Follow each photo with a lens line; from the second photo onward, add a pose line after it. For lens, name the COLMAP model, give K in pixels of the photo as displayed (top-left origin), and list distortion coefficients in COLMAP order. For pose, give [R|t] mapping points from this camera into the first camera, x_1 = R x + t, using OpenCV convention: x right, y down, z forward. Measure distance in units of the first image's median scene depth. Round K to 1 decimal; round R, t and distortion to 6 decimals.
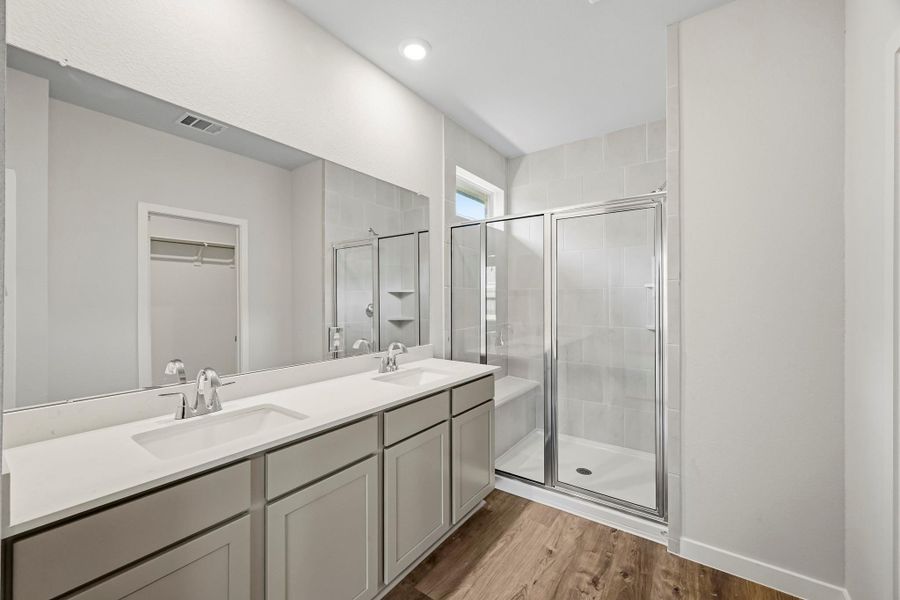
lens RADIAL K [[355.9, 0, 451.0], [0, 355.9, 297.9], [0, 0, 1]] dist [-0.002148, 0.000206]
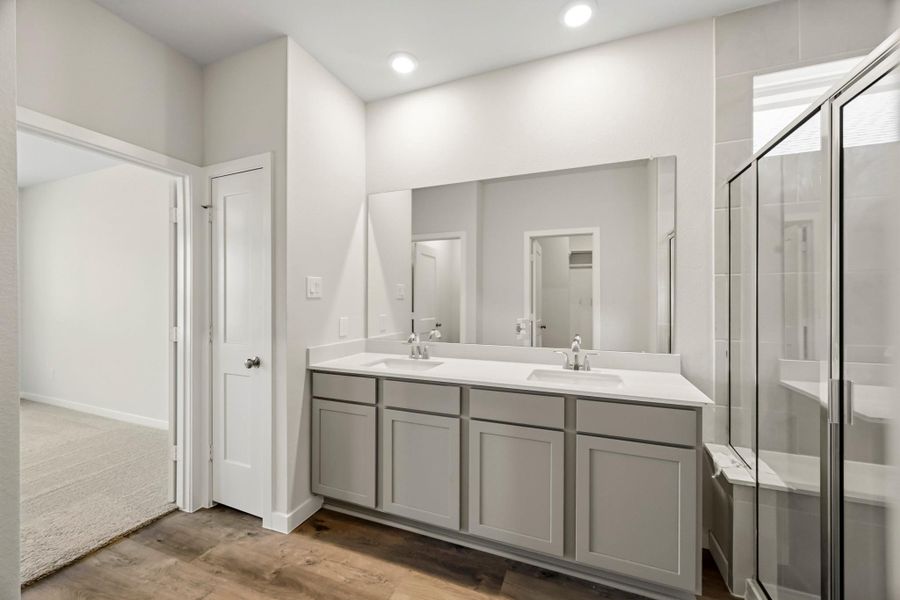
lens RADIAL K [[355.9, 0, 452.0], [0, 355.9, 302.9], [0, 0, 1]] dist [-0.002148, 0.000206]
pose [[0.250840, 0.006344, -0.968008, 0.479173], [-0.001516, 0.999980, 0.006160, 0.016910], [0.968027, -0.000078, 0.250845, 0.328607]]
